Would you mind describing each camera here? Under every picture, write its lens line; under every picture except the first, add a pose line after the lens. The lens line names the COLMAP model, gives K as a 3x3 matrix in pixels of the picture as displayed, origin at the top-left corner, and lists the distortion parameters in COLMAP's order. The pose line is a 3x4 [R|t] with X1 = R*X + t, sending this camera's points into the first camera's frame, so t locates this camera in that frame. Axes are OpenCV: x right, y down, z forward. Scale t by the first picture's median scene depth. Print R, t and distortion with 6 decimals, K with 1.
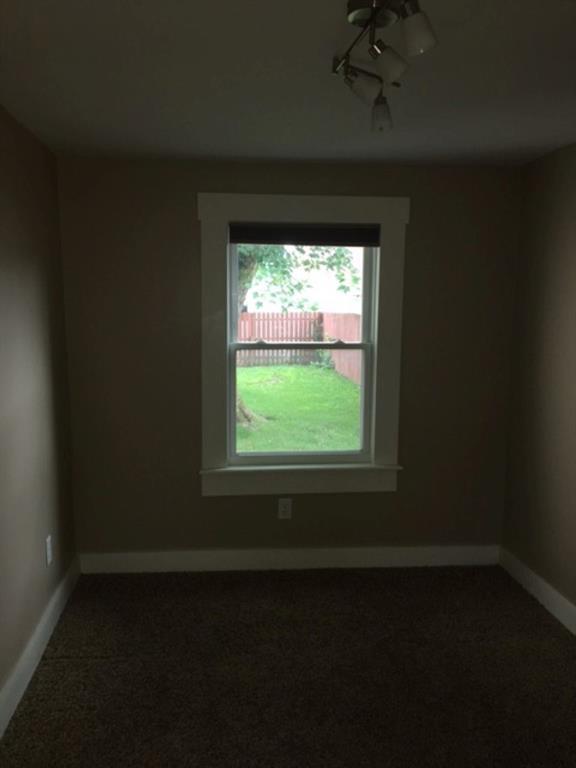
lens RADIAL K [[650.7, 0, 288.0], [0, 650.7, 384.0], [0, 0, 1]] dist [0.107554, -0.137152]
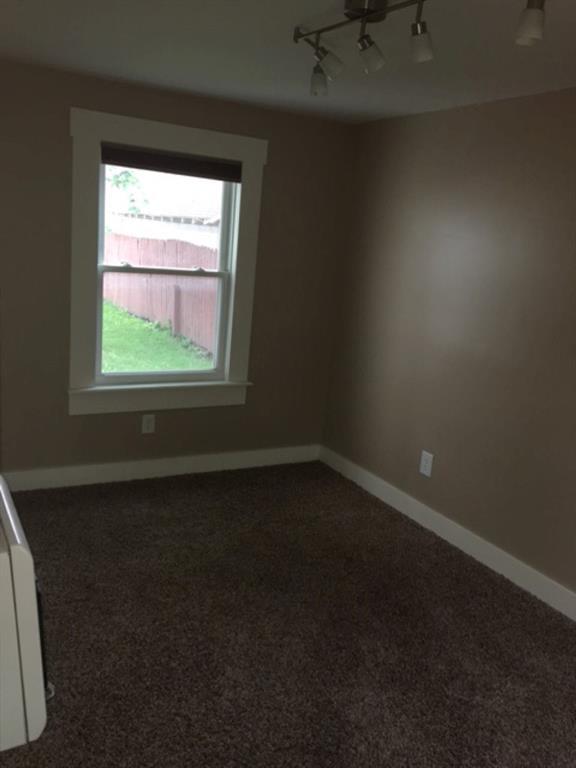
lens RADIAL K [[650.7, 0, 288.0], [0, 650.7, 384.0], [0, 0, 1]] dist [0.107554, -0.137152]
pose [[0.918010, -0.020416, 0.396031, -0.218826], [-0.025991, 0.993429, 0.111460, -0.000558], [-0.395704, -0.112615, 0.911447, -0.066330]]
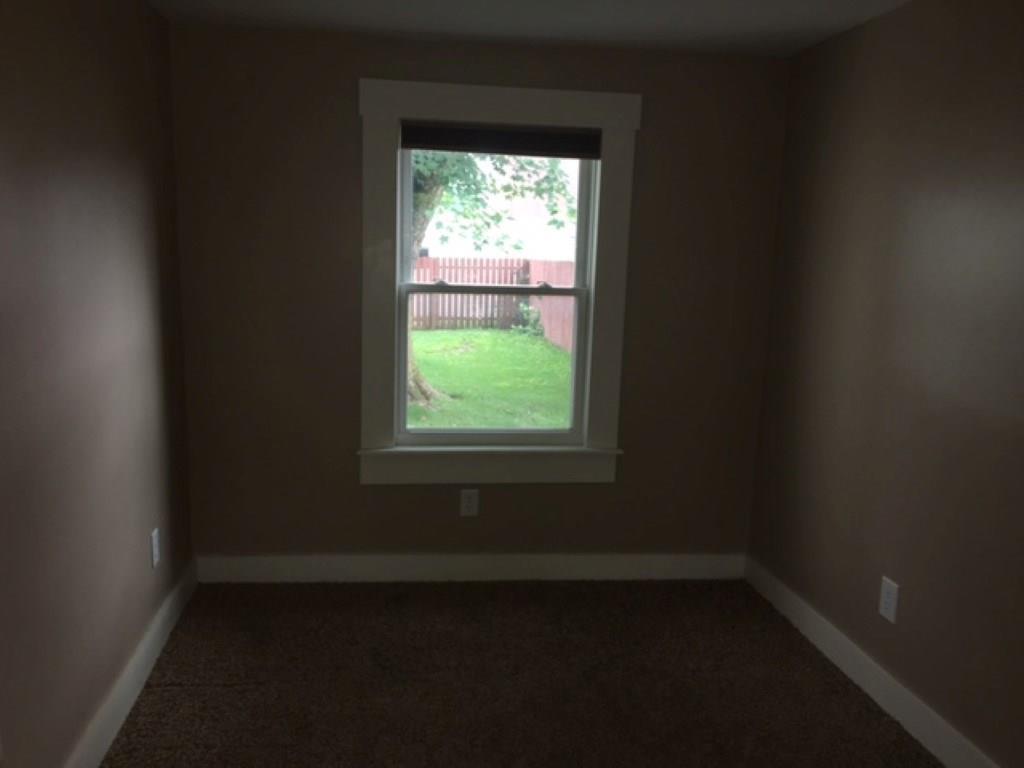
lens RADIAL K [[867.6, 0, 508.2], [0, 867.6, 387.7], [0, 0, 1]] dist [0.107554, -0.137152]
pose [[0.999344, 0.019248, 0.030680, 0.007034], [-0.020309, 0.999193, 0.034657, 0.020122], [-0.029988, -0.035258, 0.998928, -0.013848]]
